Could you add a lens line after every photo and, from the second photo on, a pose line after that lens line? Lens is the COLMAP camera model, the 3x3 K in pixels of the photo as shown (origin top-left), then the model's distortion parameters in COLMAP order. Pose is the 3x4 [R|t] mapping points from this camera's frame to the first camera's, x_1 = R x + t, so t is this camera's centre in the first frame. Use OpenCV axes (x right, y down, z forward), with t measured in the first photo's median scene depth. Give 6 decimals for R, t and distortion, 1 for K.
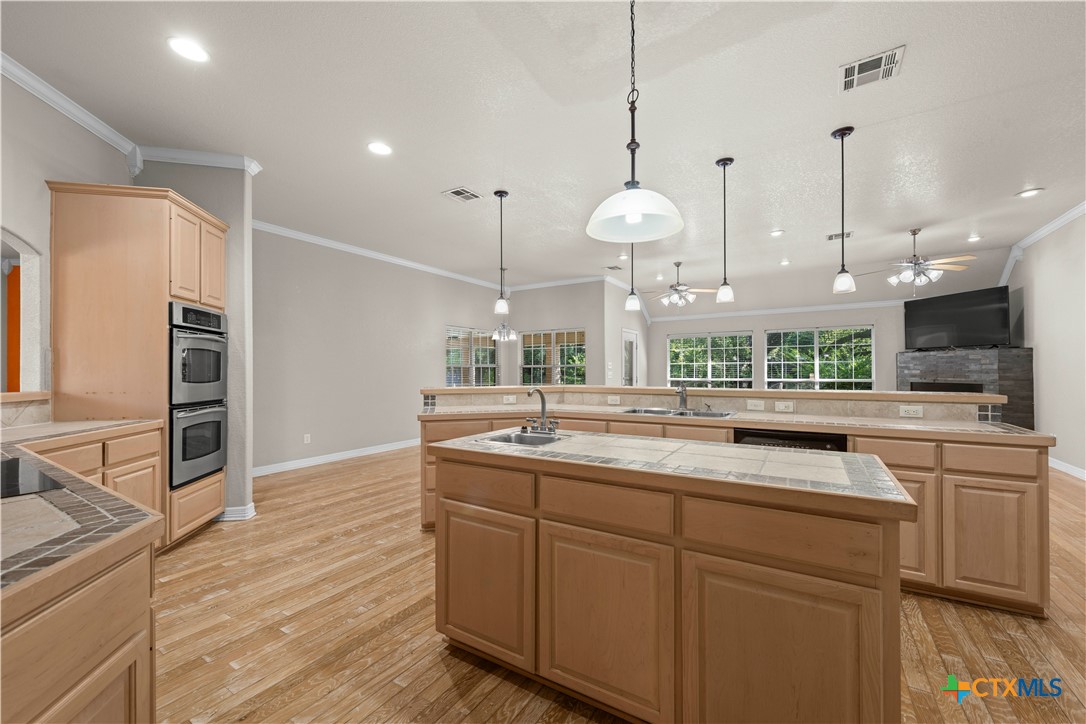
lens RADIAL K [[432.9, 0, 546.5], [0, 432.9, 369.6], [0, 0, 1]] dist [-0.003663, -0.000444]
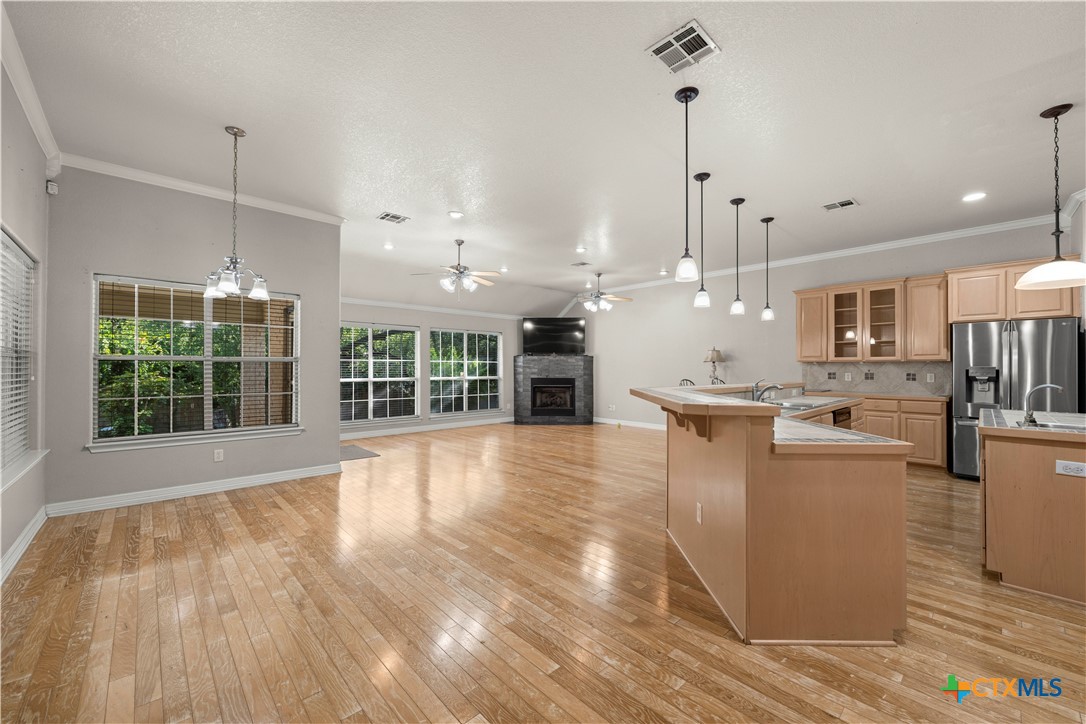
lens RADIAL K [[425.5, 0, 564.4], [0, 425.5, 363.0], [0, 0, 1]] dist [-0.000988, -0.000113]
pose [[0.225521, 0.016402, 0.974100, -0.534081], [-0.003663, 0.999865, -0.015988, 0.003456], [-0.974231, 0.000038, 0.225551, 0.728314]]
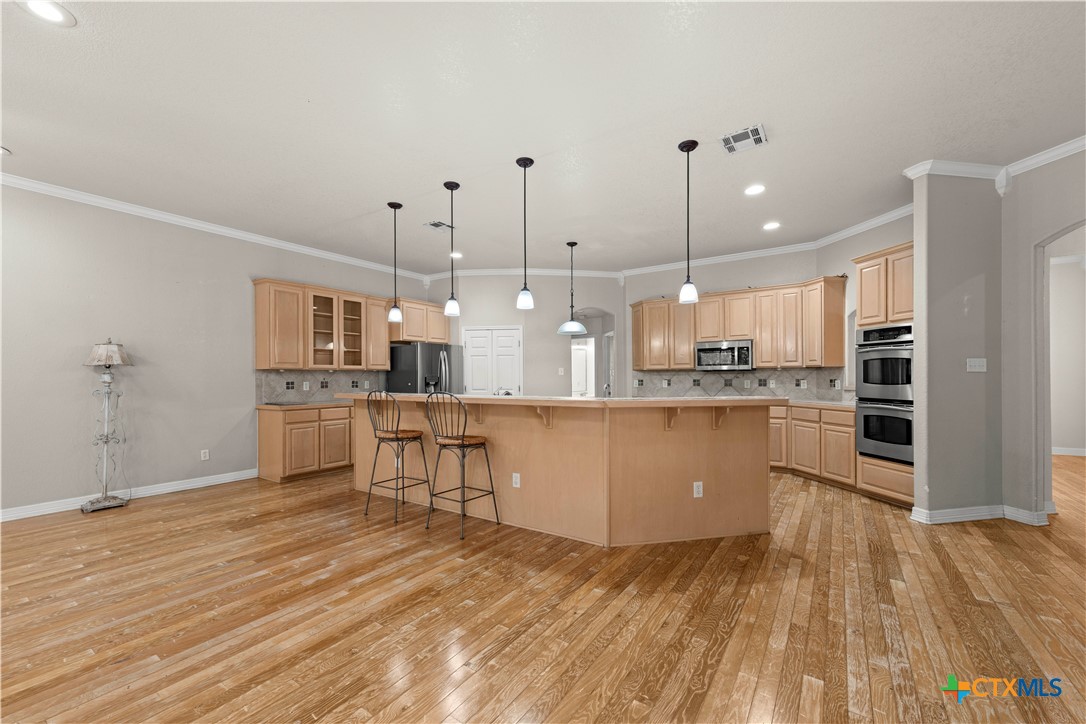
lens RADIAL K [[429.2, 0, 541.6], [0, 429.2, 377.8], [0, 0, 1]] dist [0.000517, -0.000001]
pose [[-0.999080, 0.006503, 0.042393, 0.087866], [0.006584, 0.999977, 0.001750, 0.001226], [-0.042381, 0.002028, -0.999099, 1.247521]]
